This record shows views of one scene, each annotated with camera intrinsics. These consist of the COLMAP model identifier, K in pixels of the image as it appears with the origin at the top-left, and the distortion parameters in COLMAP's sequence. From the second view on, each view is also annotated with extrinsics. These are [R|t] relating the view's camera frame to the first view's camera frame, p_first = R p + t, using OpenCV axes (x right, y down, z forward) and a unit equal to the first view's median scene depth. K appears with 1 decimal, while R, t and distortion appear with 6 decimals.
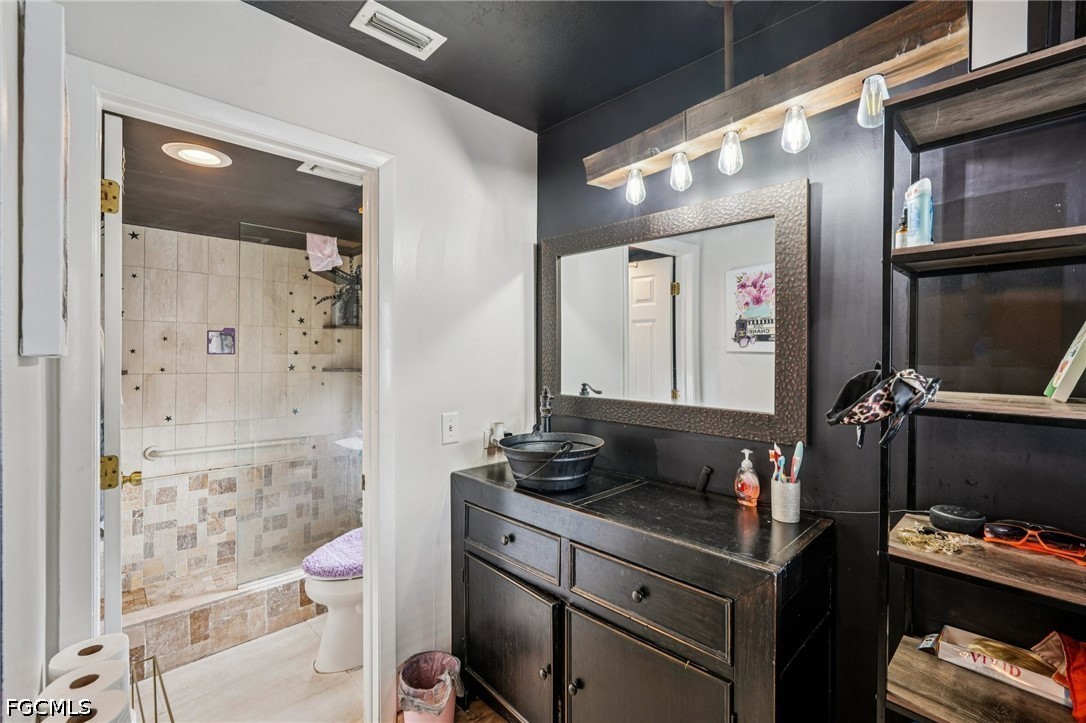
lens RADIAL K [[479.8, 0, 538.4], [0, 479.8, 356.8], [0, 0, 1]] dist [-0.013977, 0.007906]
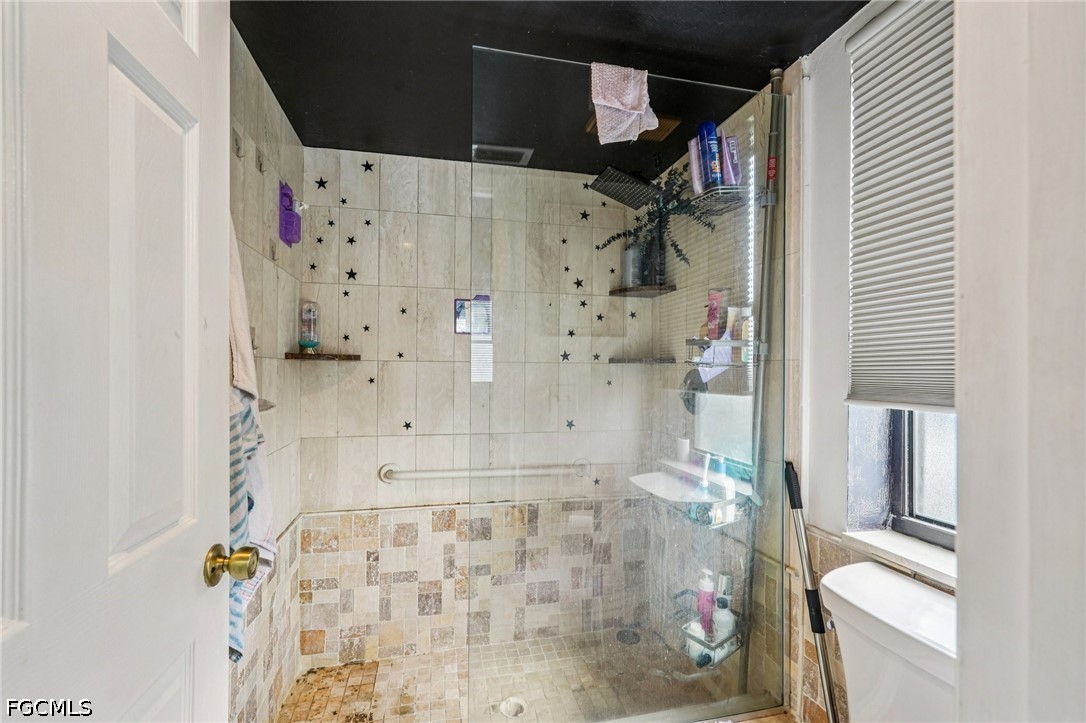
lens RADIAL K [[479.8, 0, 539.9], [0, 479.8, 368.3], [0, 0, 1]] dist [-0.013977, 0.007906]
pose [[0.862504, -0.005331, -0.506022, -0.238449], [-0.000306, 0.999939, -0.011056, 0.050679], [0.506050, 0.009690, 0.862449, 0.464641]]
